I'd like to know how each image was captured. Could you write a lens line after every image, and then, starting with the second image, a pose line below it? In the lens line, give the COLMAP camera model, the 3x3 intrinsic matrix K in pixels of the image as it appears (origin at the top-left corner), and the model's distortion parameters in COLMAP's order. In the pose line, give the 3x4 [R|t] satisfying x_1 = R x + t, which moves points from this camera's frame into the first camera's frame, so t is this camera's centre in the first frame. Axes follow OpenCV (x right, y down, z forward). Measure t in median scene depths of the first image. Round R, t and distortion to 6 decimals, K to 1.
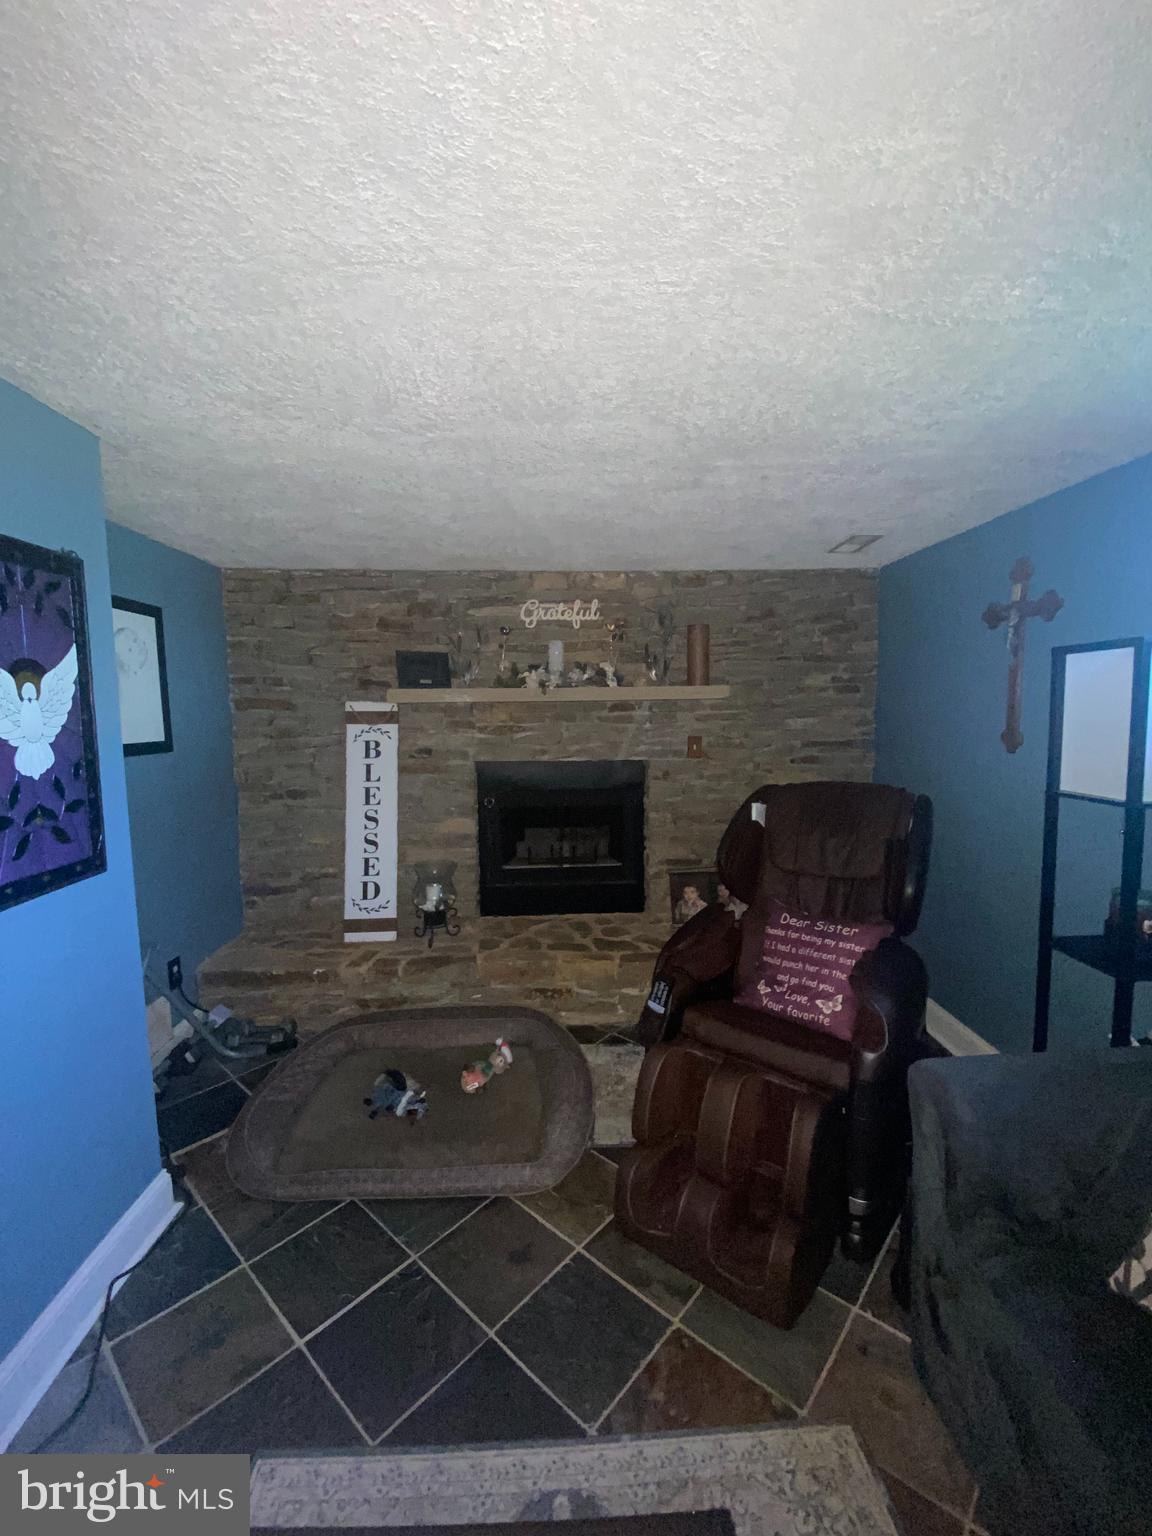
lens RADIAL K [[613.7, 0, 574.9], [0, 613.7, 767.3], [0, 0, 1]] dist [0.052899, -0.032957]
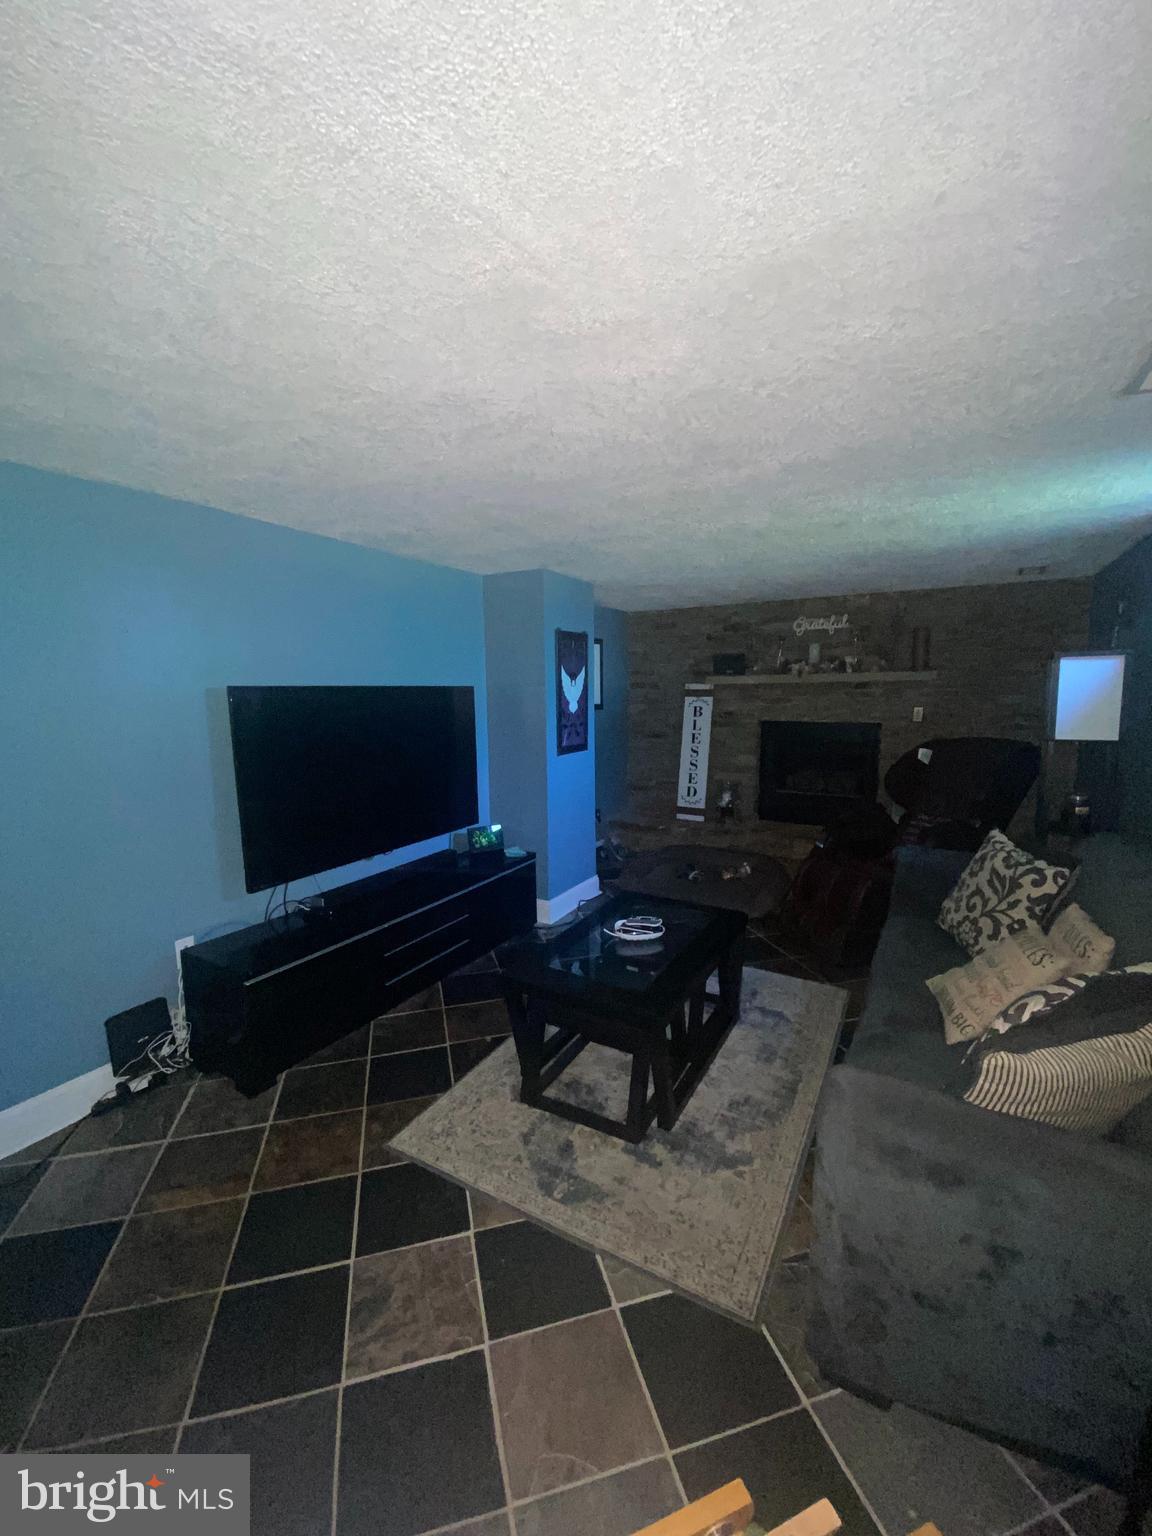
lens RADIAL K [[613.7, 0, 574.9], [0, 613.7, 767.3], [0, 0, 1]] dist [0.052899, -0.032957]
pose [[0.840205, 0.072416, -0.537412, 0.320673], [-0.051654, 0.997225, 0.053619, 0.052851], [0.539804, -0.017291, 0.841613, -0.640342]]
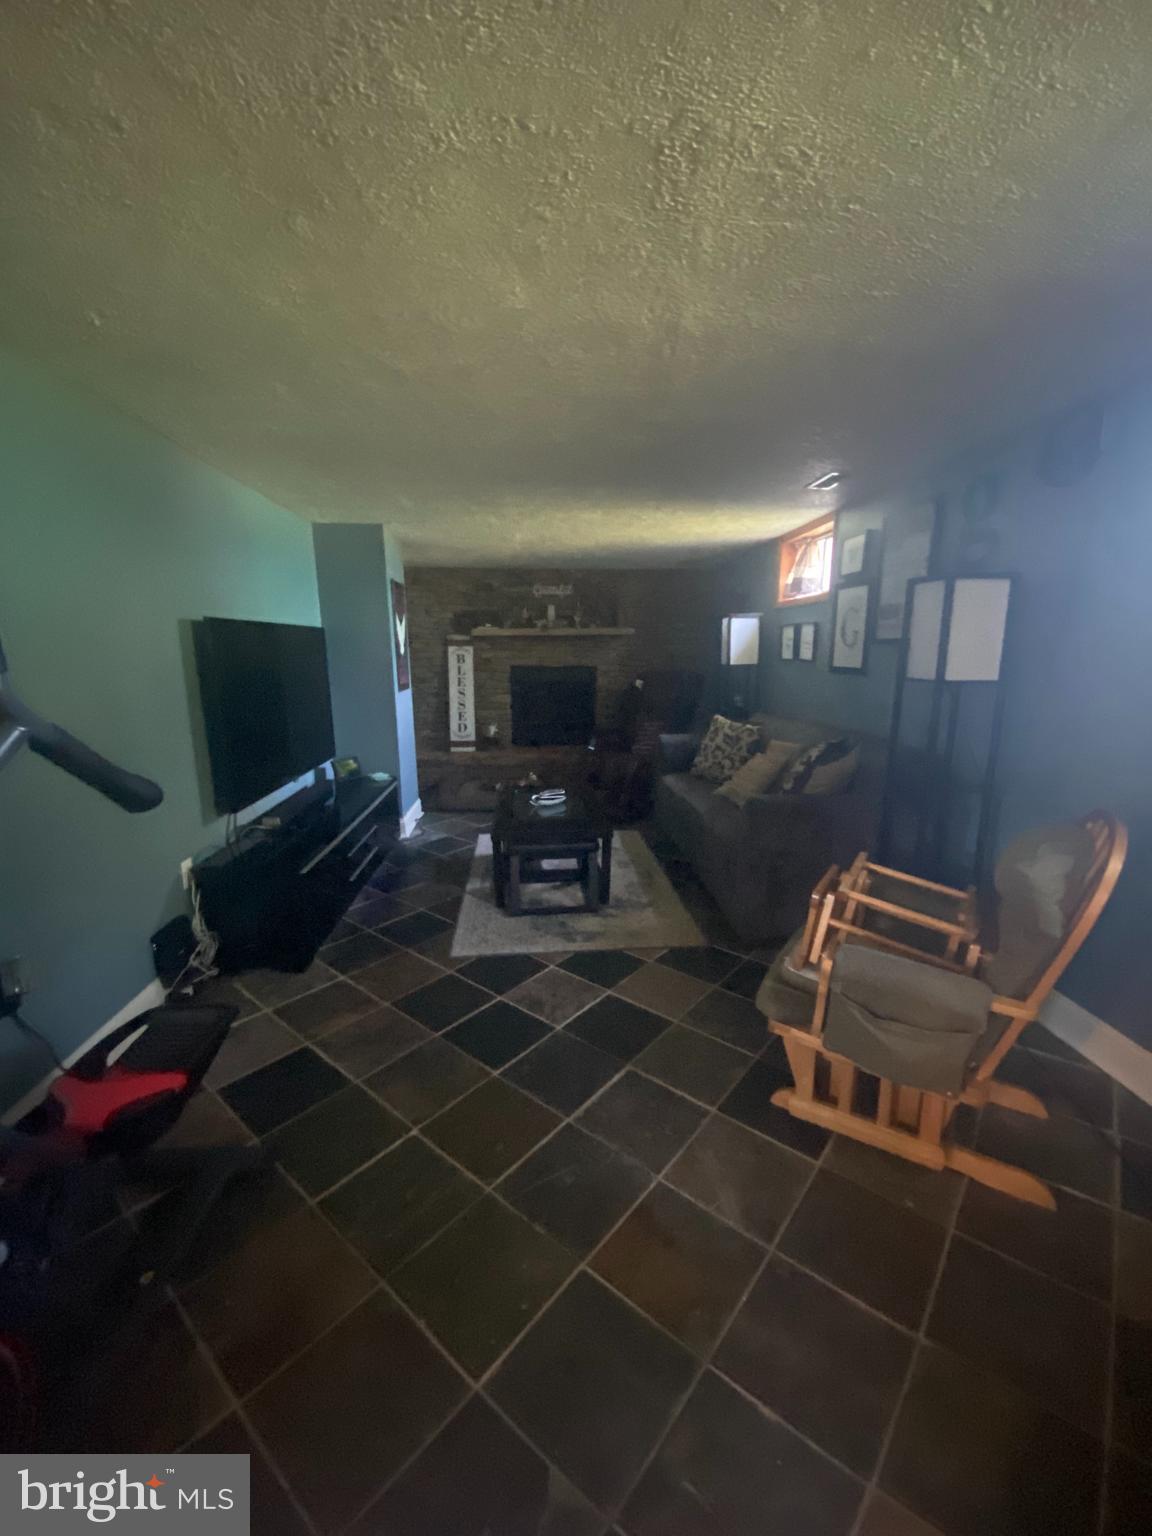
lens RADIAL K [[600.5, 0, 577.5], [0, 600.5, 778.8], [0, 0, 1]] dist [-0.000910, -0.013425]
pose [[0.999425, -0.000954, 0.033890, -0.011292], [-0.002908, 0.993508, 0.113722, 0.138386], [-0.033779, -0.113755, 0.992934, -1.028856]]
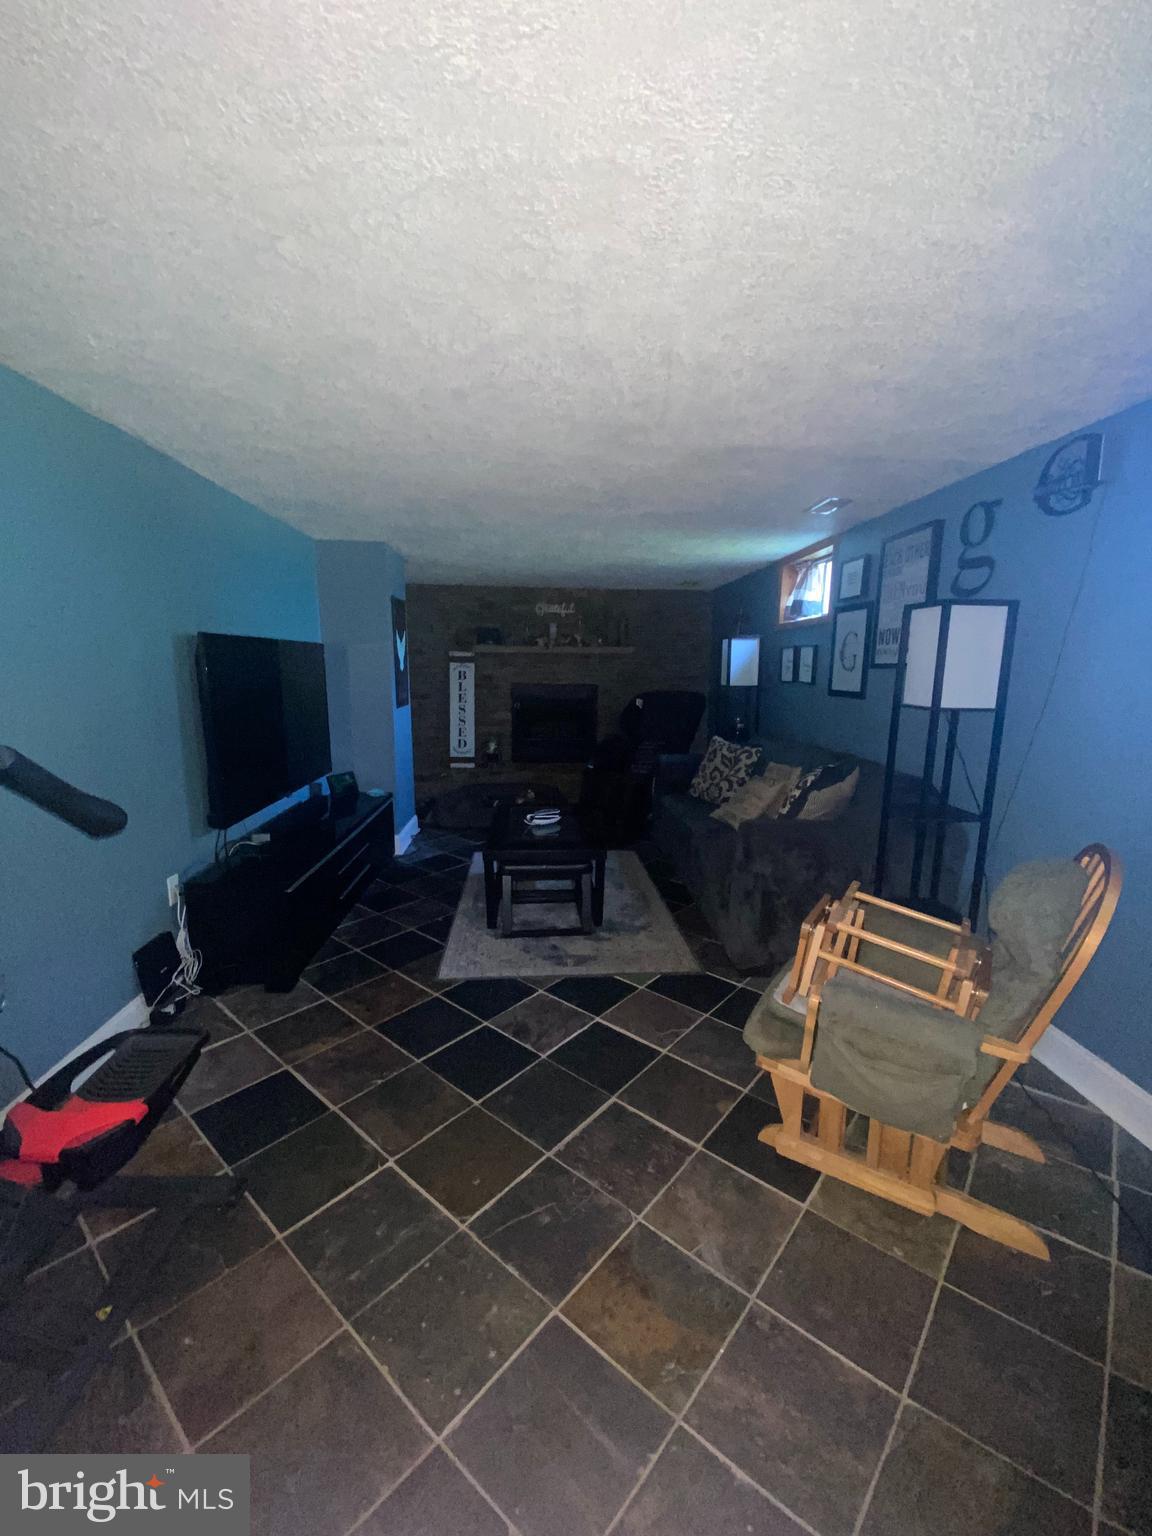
lens RADIAL K [[600.5, 0, 577.5], [0, 600.5, 778.8], [0, 0, 1]] dist [-0.000910, -0.013425]
pose [[0.999510, 0.015755, 0.027048, 0.004618], [-0.018065, 0.996009, 0.087402, 0.131831], [-0.025564, -0.087848, 0.995806, -1.020782]]
